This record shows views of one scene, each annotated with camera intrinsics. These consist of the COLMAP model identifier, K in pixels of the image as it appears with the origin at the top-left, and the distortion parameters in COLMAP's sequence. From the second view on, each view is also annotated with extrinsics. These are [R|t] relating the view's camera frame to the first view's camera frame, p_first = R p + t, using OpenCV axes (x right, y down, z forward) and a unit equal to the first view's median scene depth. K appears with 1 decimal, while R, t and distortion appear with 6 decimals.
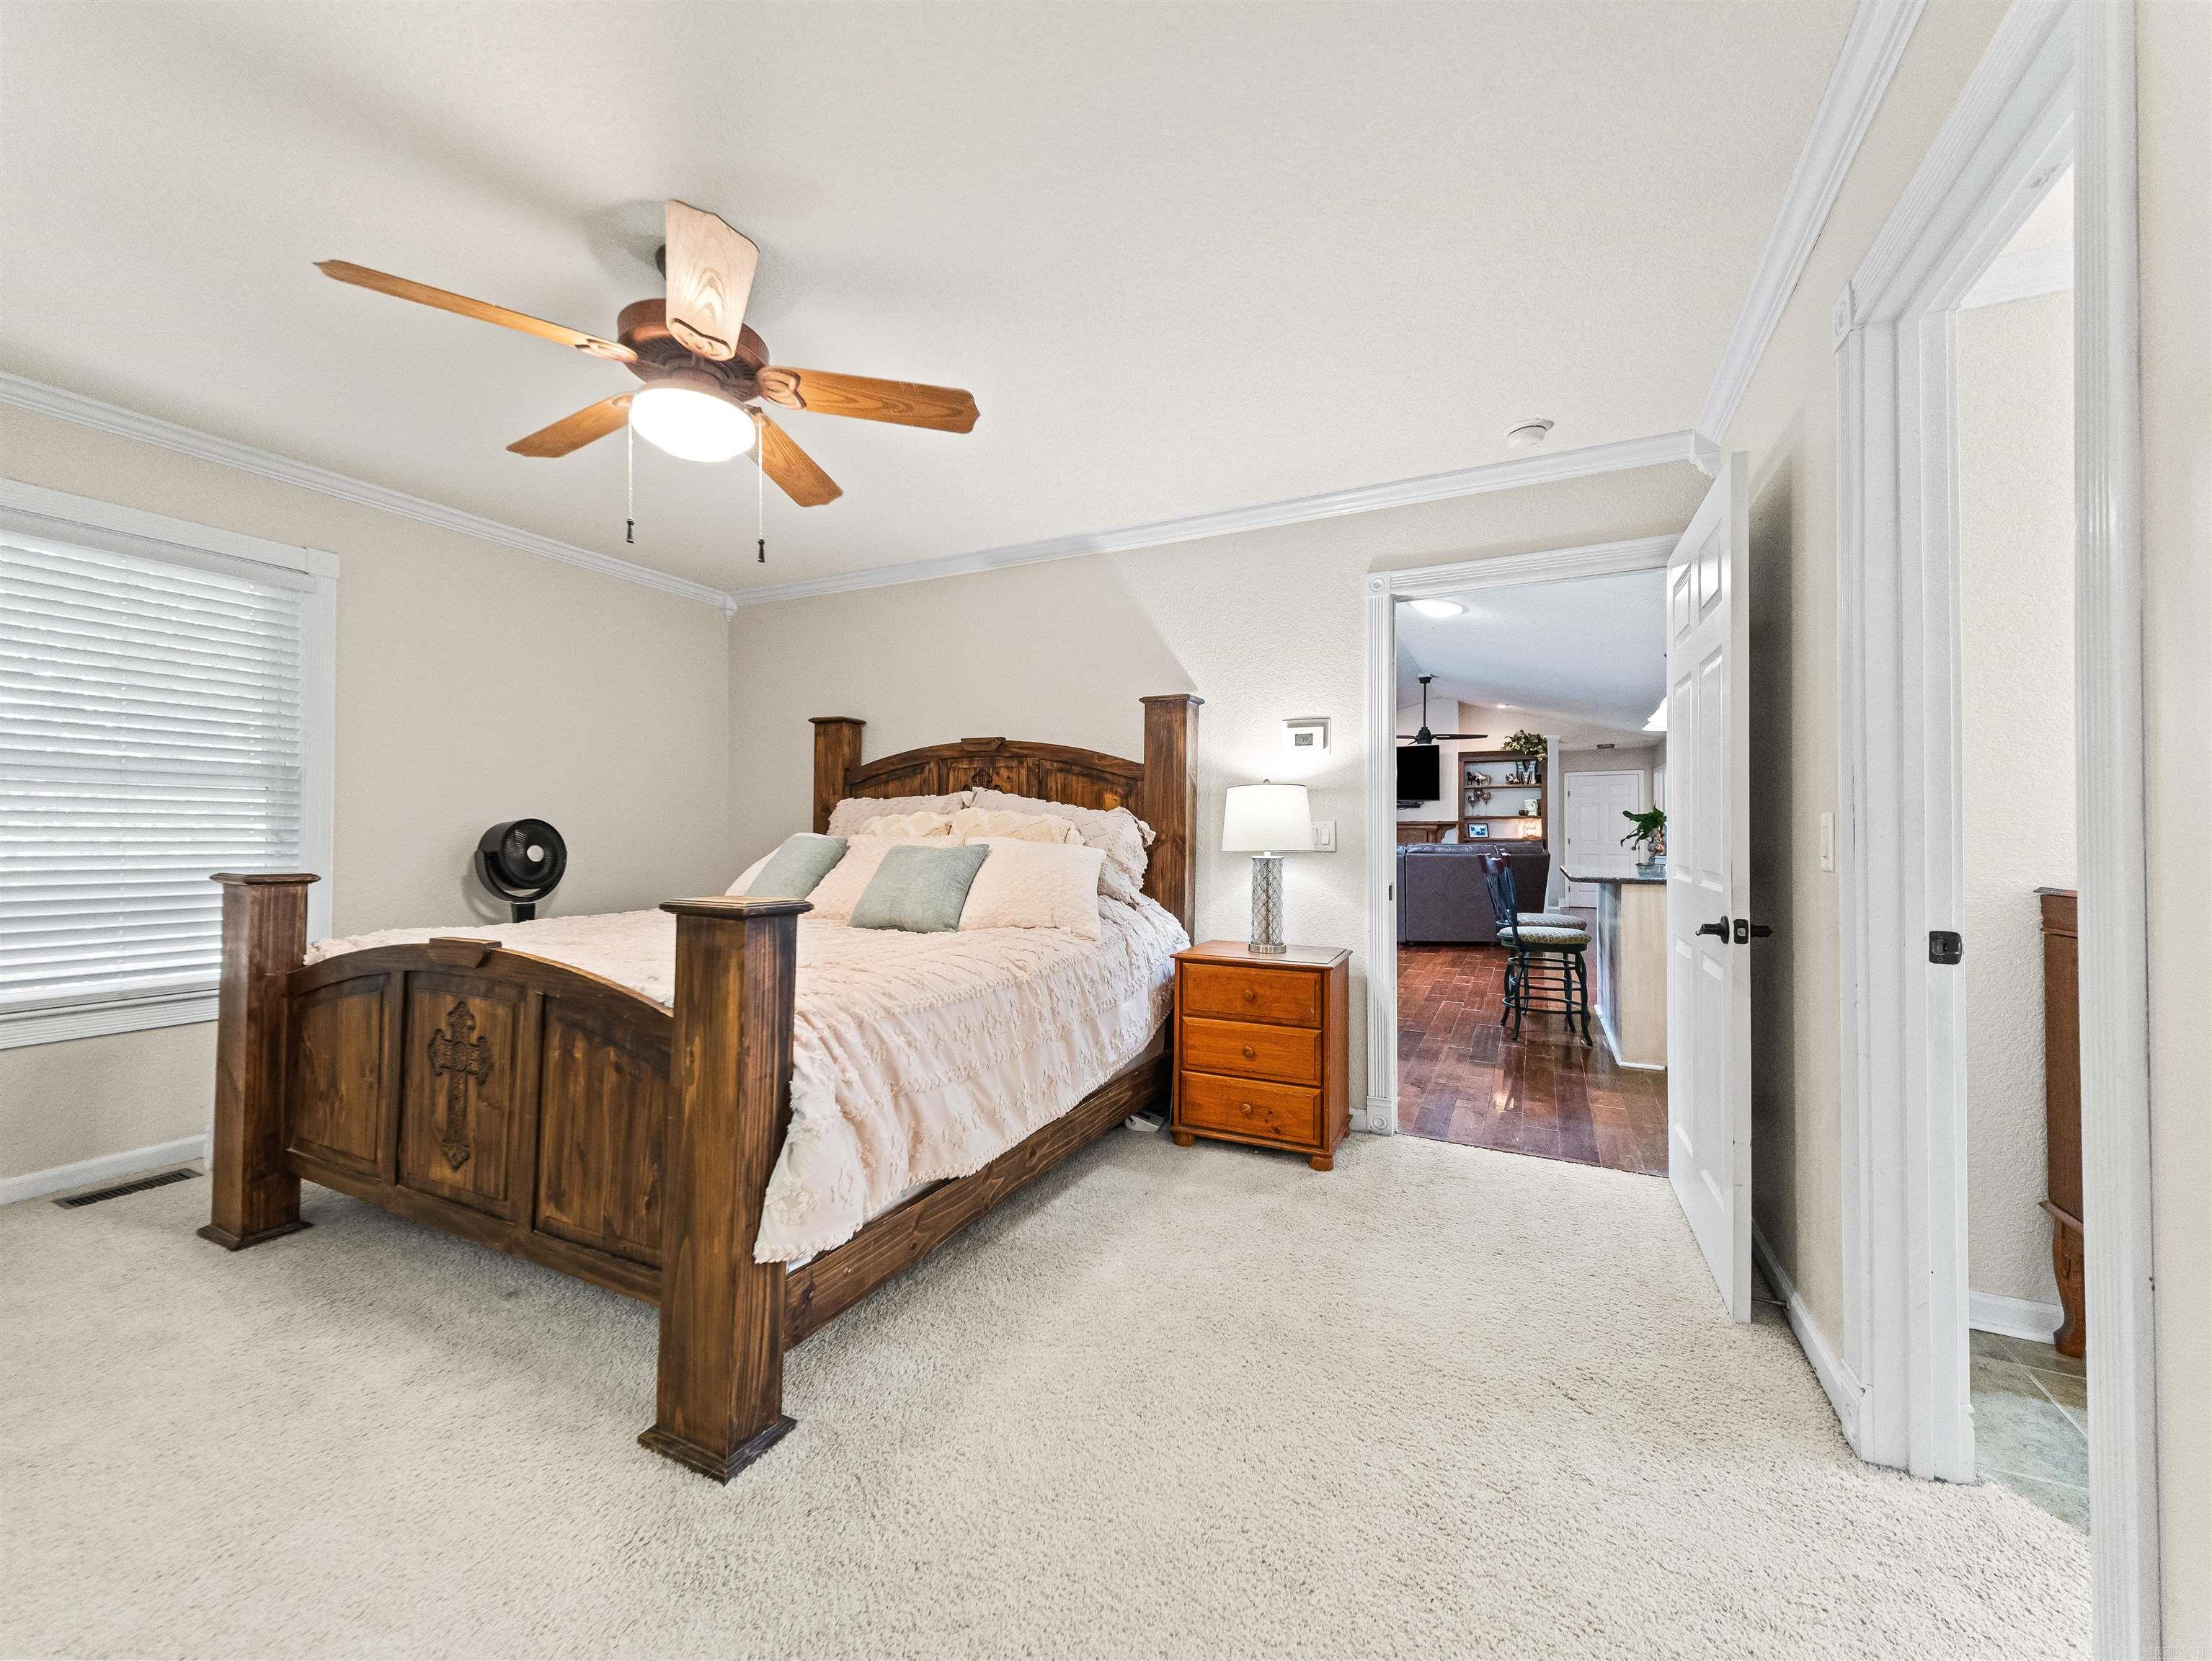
lens RADIAL K [[857.8, 0, 1090.5], [0, 857.8, 827.1], [0, 0, 1]] dist [0.014885, 0.000026]
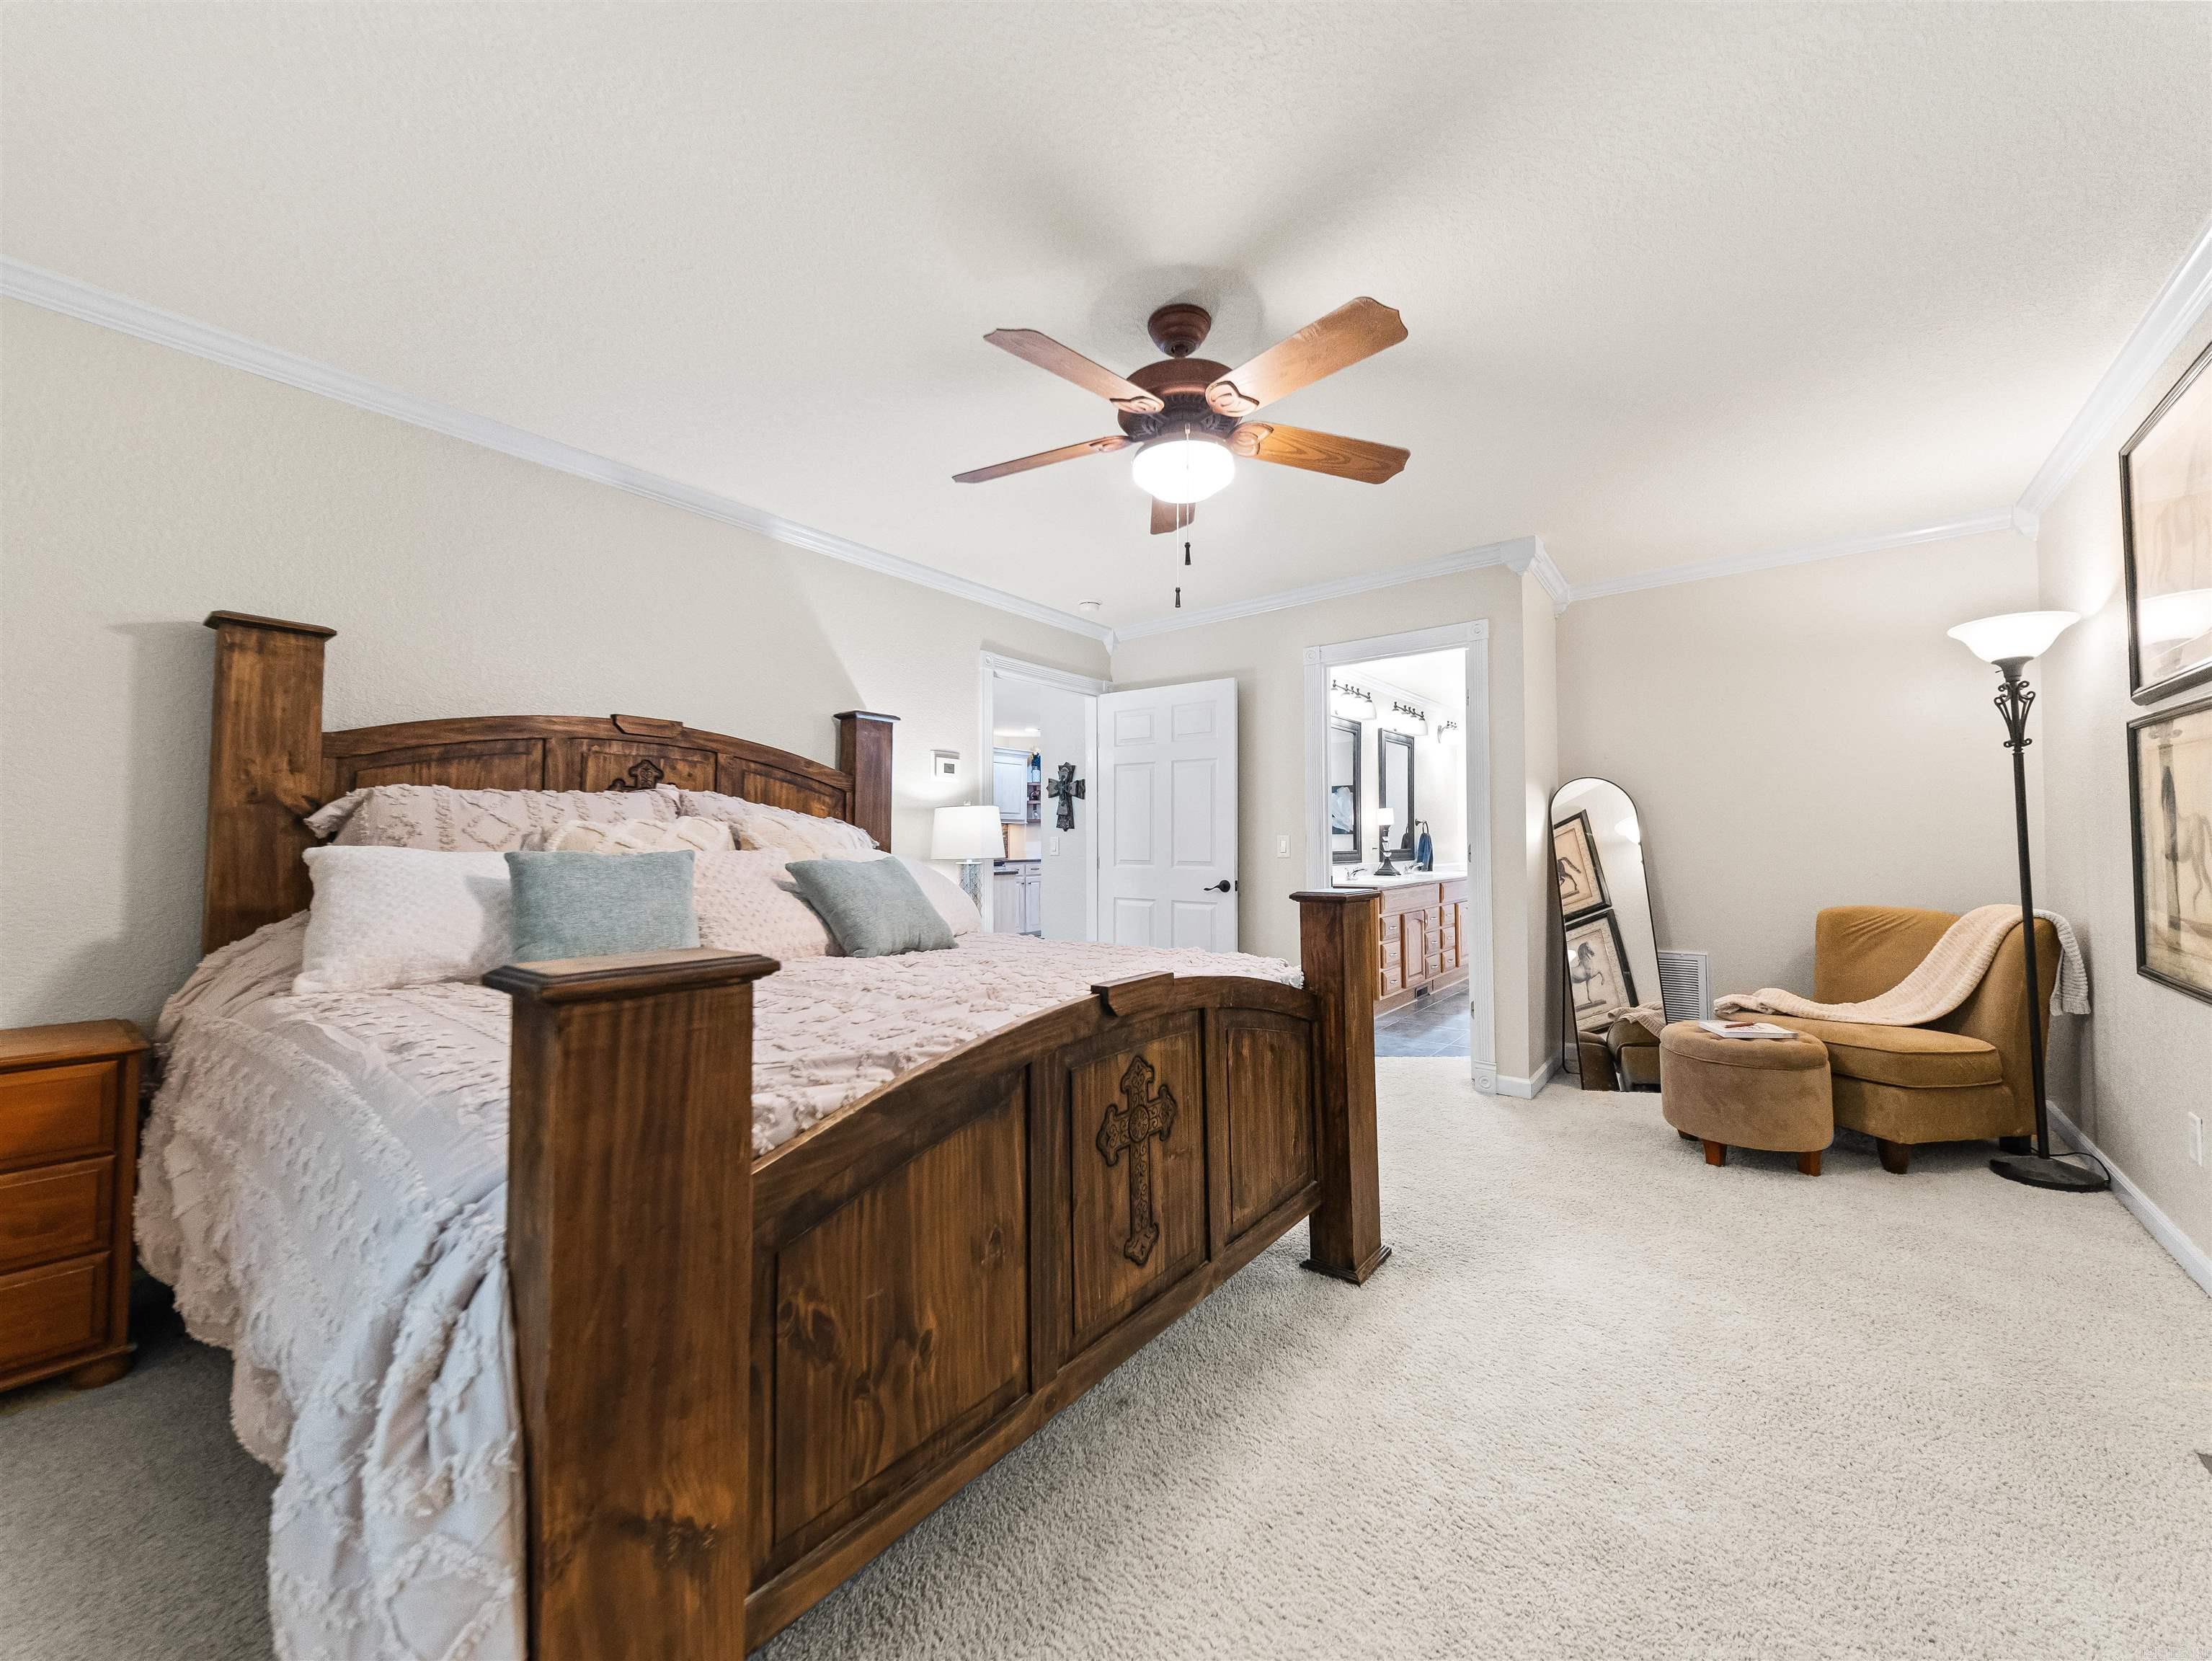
lens RADIAL K [[857.8, 0, 1107.1], [0, 857.8, 825.0], [0, 0, 1]] dist [0.014885, 0.000026]
pose [[0.195300, 0.018703, 0.980565, -0.924245], [-0.006558, 0.999821, -0.017764, 0.001215], [-0.980722, -0.002961, 0.195388, 0.530077]]
